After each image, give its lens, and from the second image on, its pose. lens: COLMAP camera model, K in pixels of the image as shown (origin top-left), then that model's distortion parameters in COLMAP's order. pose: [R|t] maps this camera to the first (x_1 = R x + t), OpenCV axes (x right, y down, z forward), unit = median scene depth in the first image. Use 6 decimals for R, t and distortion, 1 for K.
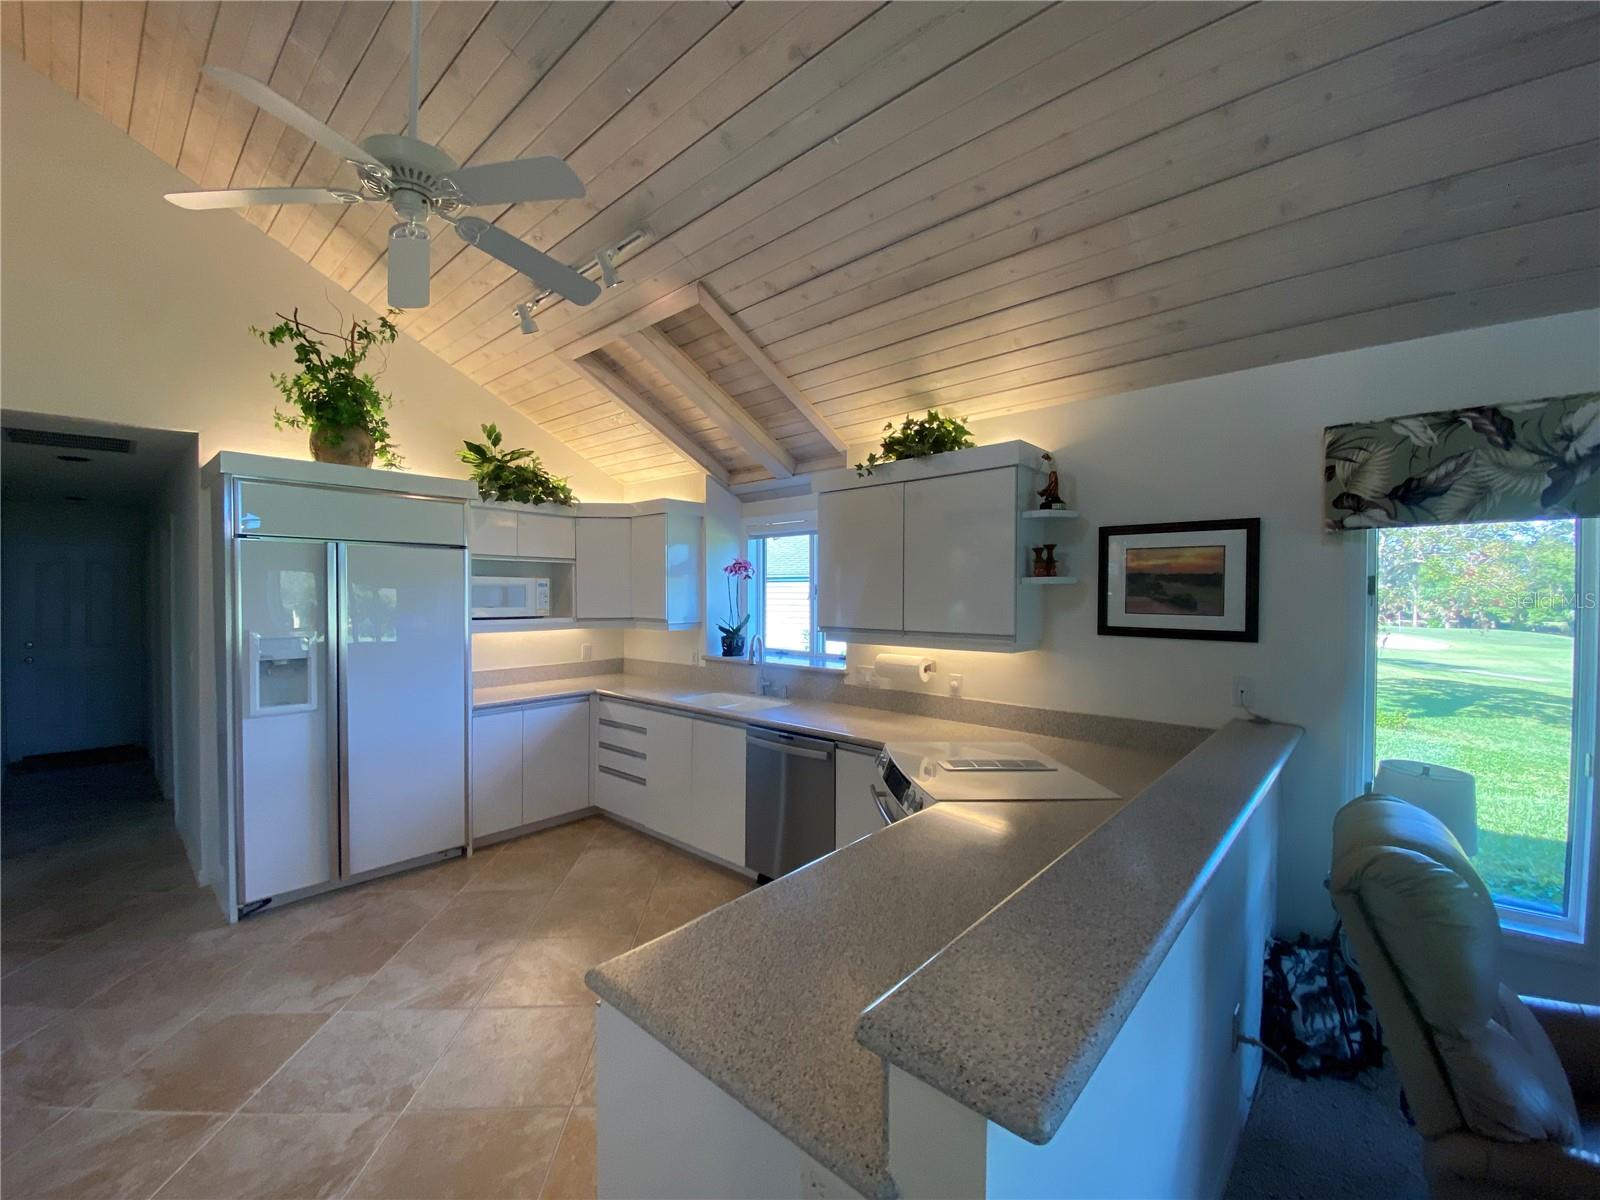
lens RADIAL K [[643.3, 0, 797.2], [0, 643.3, 603.4], [0, 0, 1]] dist [0.026753, -0.020454]
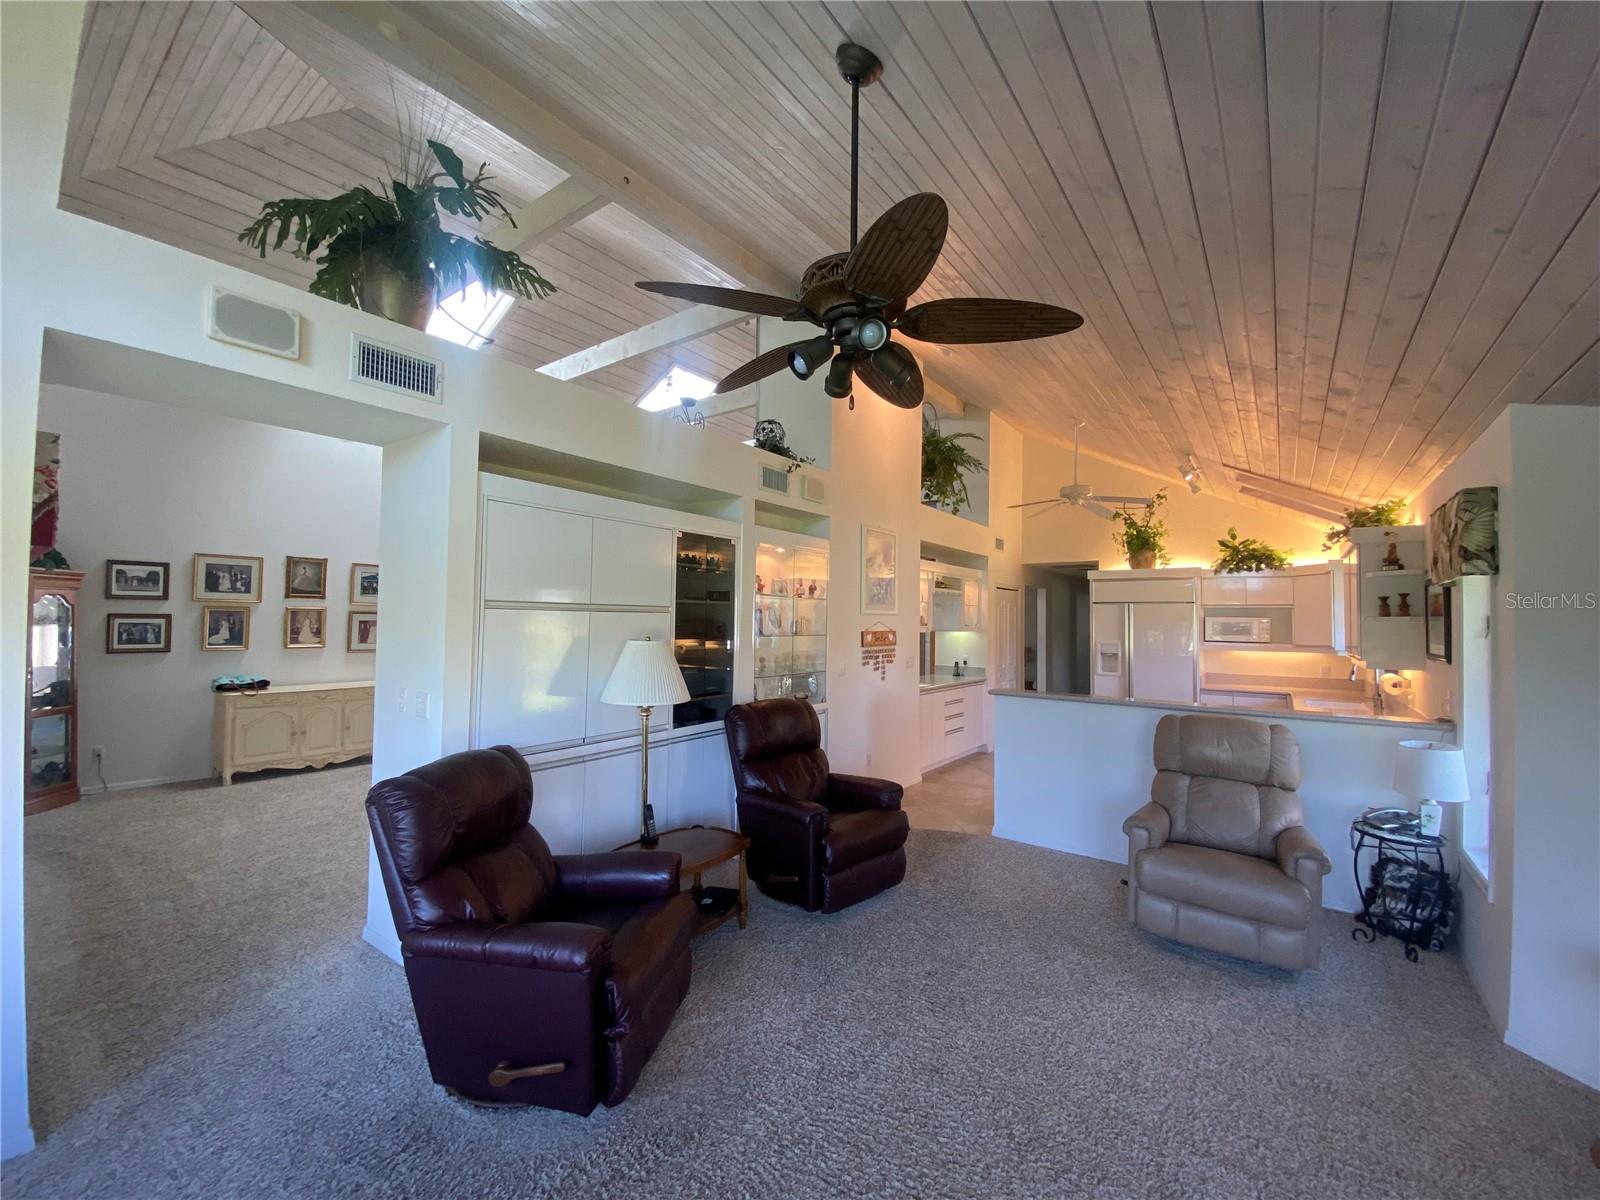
lens RADIAL K [[649.4, 0, 795.0], [0, 649.4, 601.3], [0, 0, 1]] dist [0.024346, -0.022697]
pose [[0.098671, -0.029978, -0.994668, 1.864041], [-0.028517, 0.999050, -0.032939, 0.009715], [0.994711, 0.031615, 0.097722, -0.502365]]
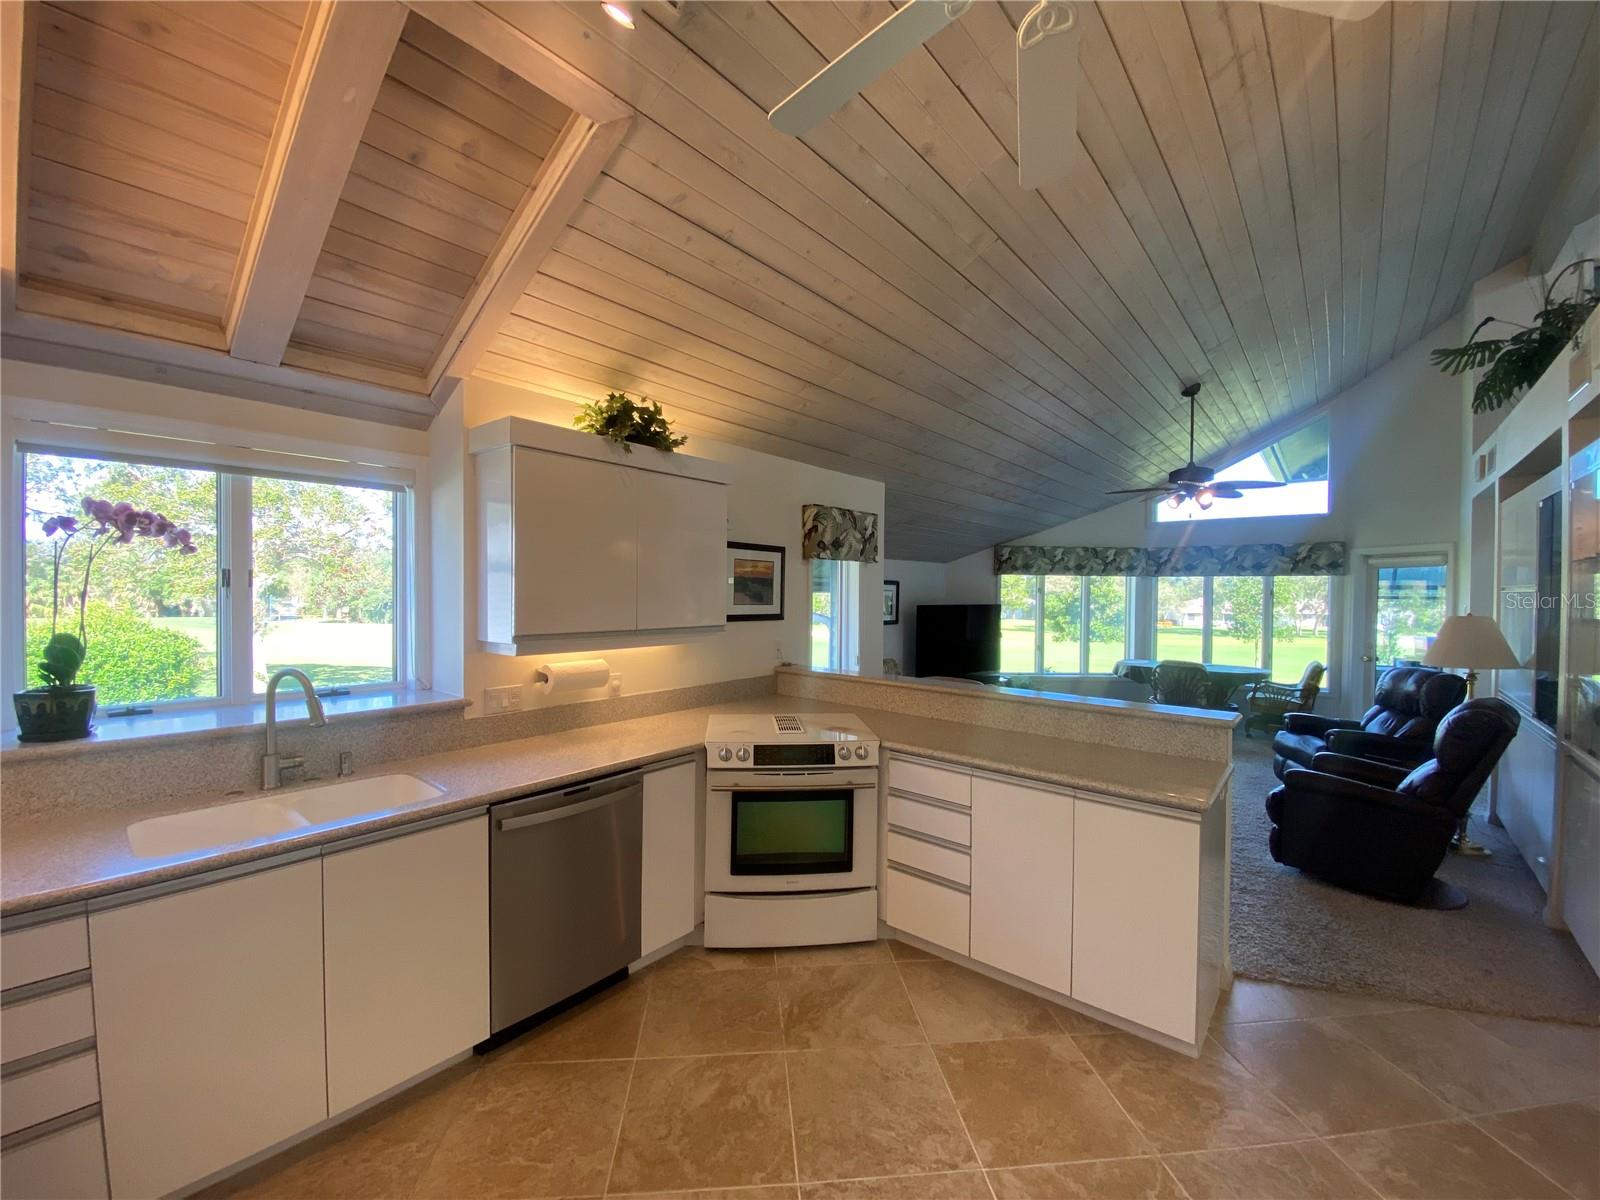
lens RADIAL K [[643.3, 0, 797.2], [0, 643.3, 603.4], [0, 0, 1]] dist [0.026753, -0.020454]
pose [[-0.032938, -0.020724, 0.999243, -0.927670], [0.004209, 0.999773, 0.020873, -0.018072], [-0.999449, 0.004894, -0.032843, 0.974520]]
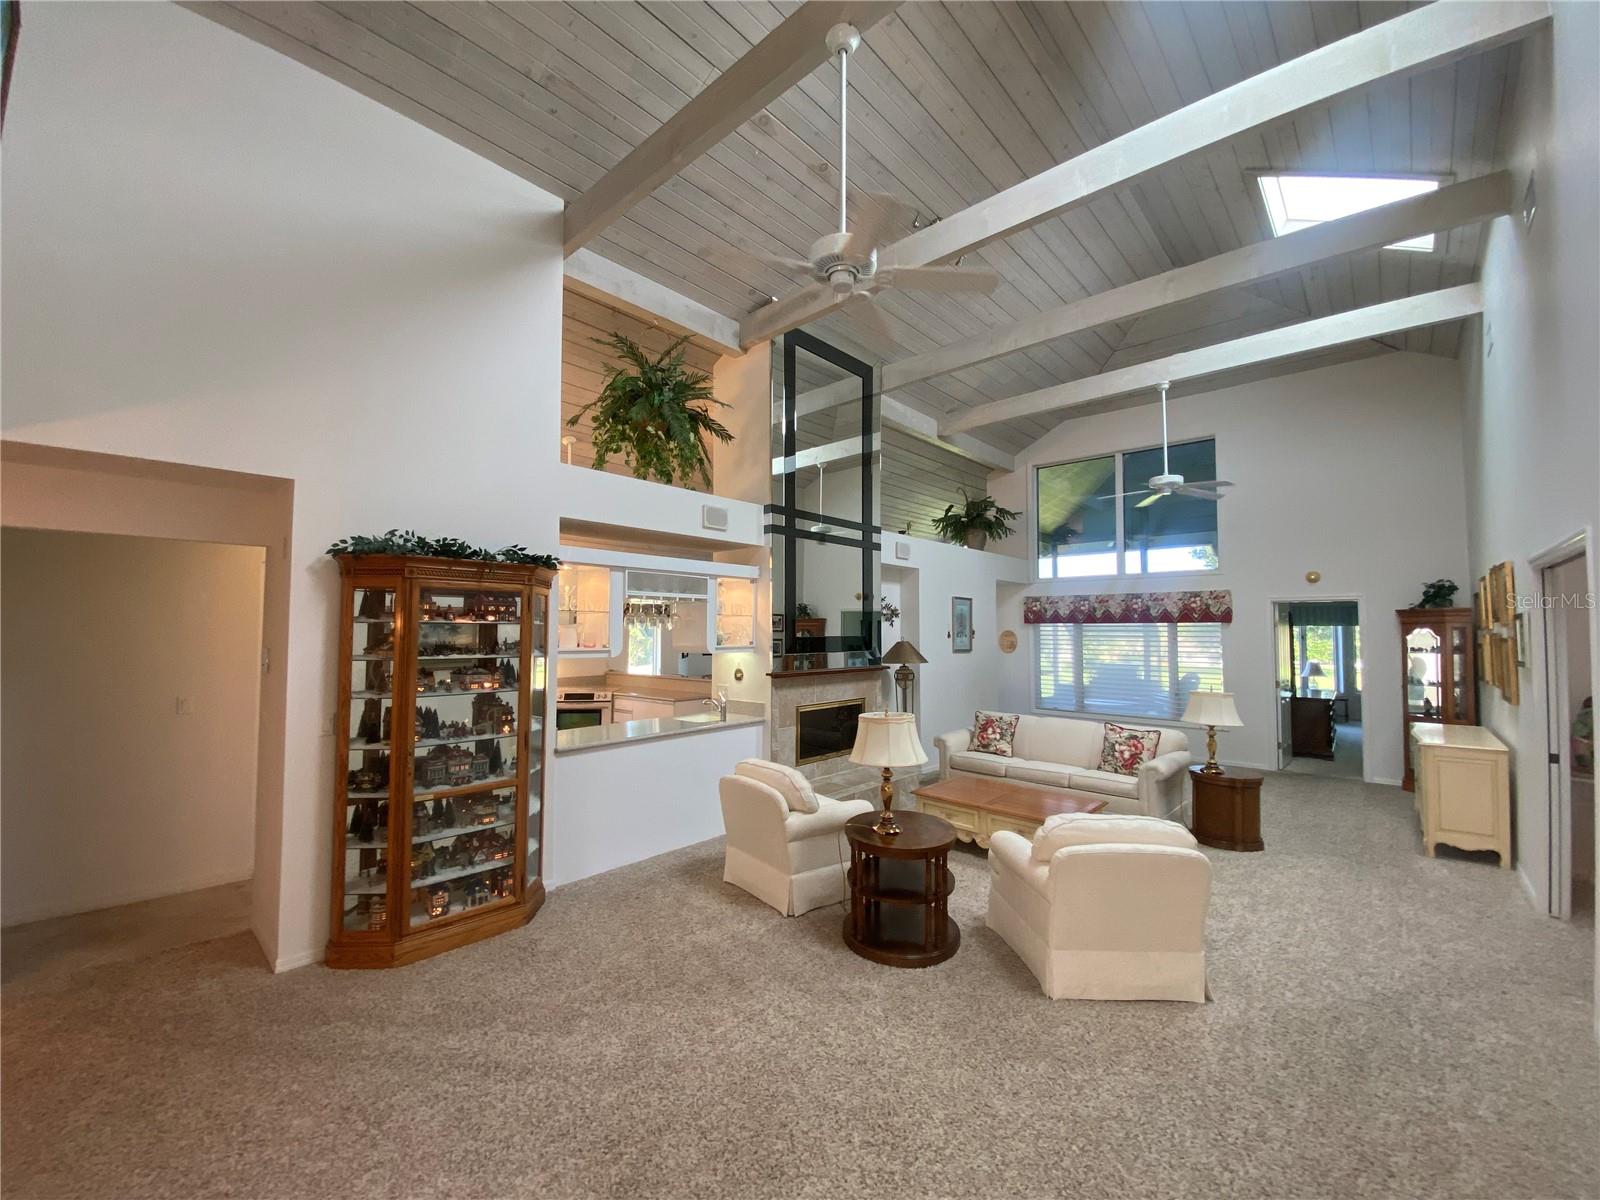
lens RADIAL K [[649.4, 0, 795.0], [0, 649.4, 601.3], [0, 0, 1]] dist [0.024346, -0.022697]
pose [[-0.006897, 0.042261, 0.999083, -3.001329], [0.008390, 0.999074, -0.042203, -0.056806], [-0.999941, 0.008092, -0.007245, -0.076009]]
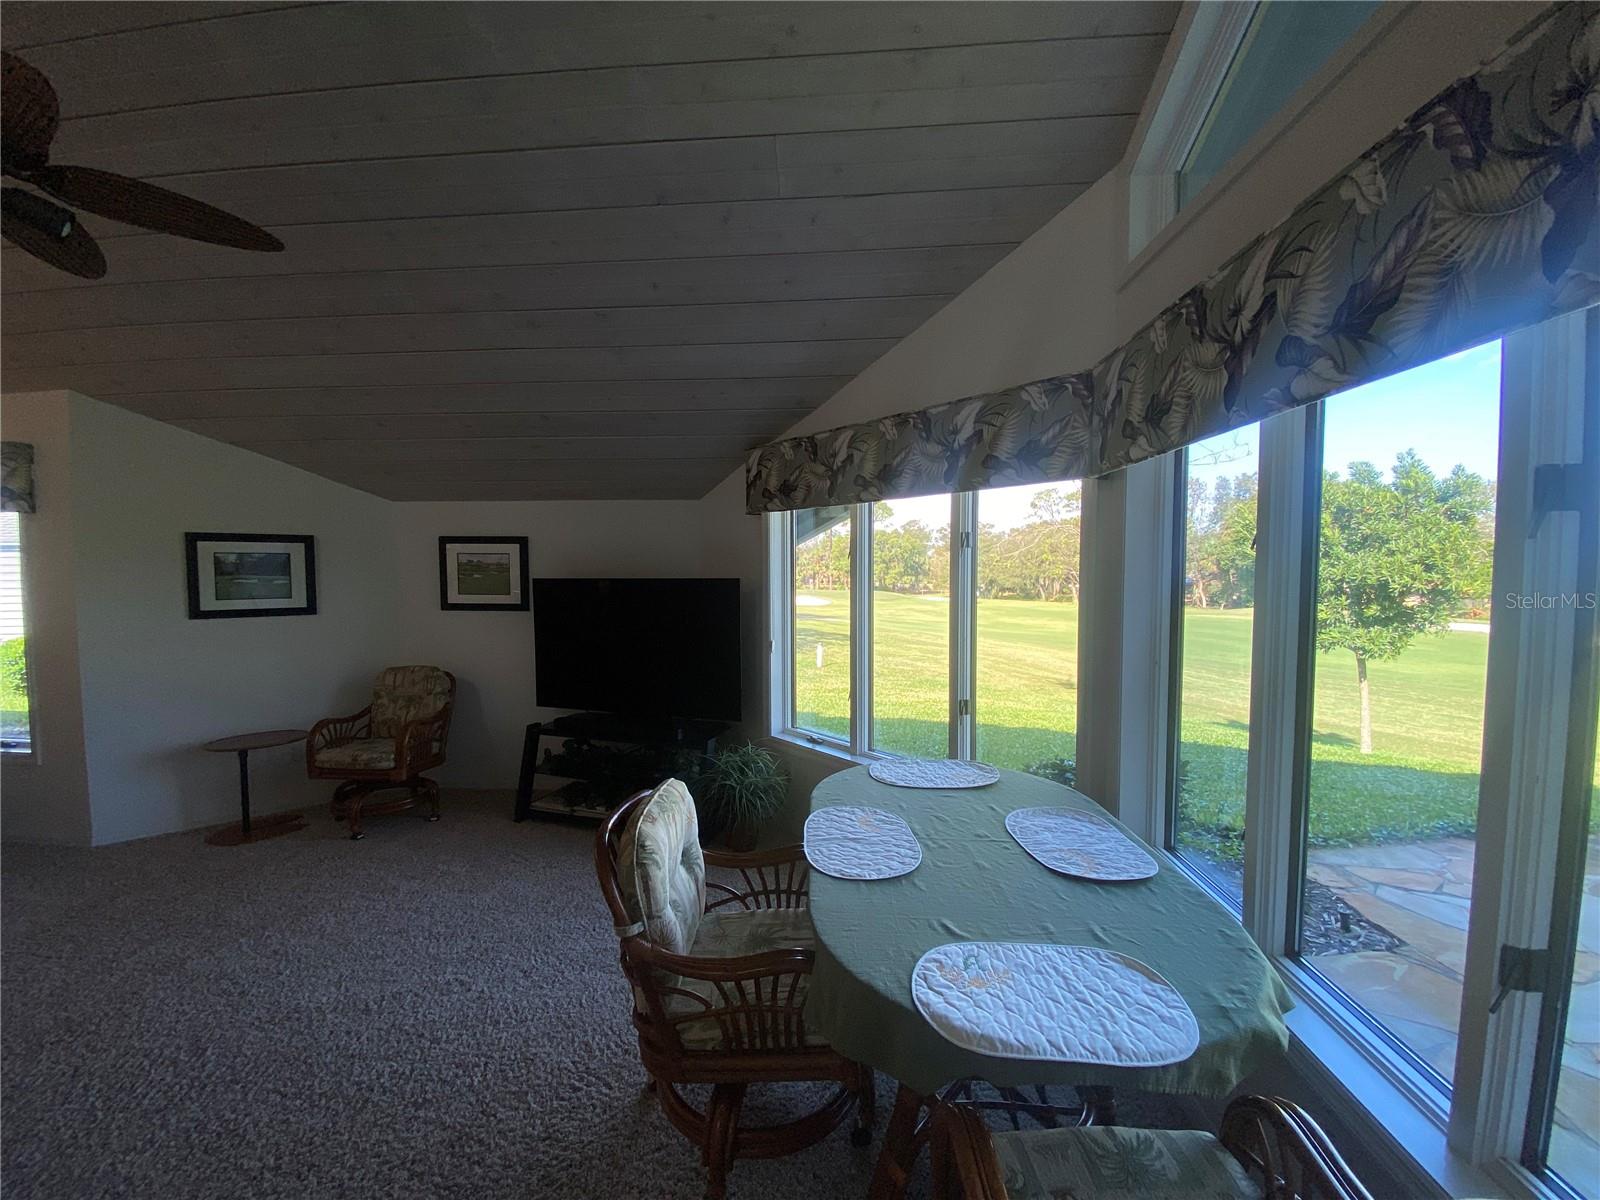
lens RADIAL K [[645.7, 0, 800.0], [0, 645.7, 600.0], [0, 0, 1]] dist [0.014682, -0.020096]
pose [[0.780575, -0.035481, 0.624054, 1.364817], [0.013698, 0.999119, 0.039672, 0.049868], [-0.624912, -0.022419, 0.780373, -1.293664]]
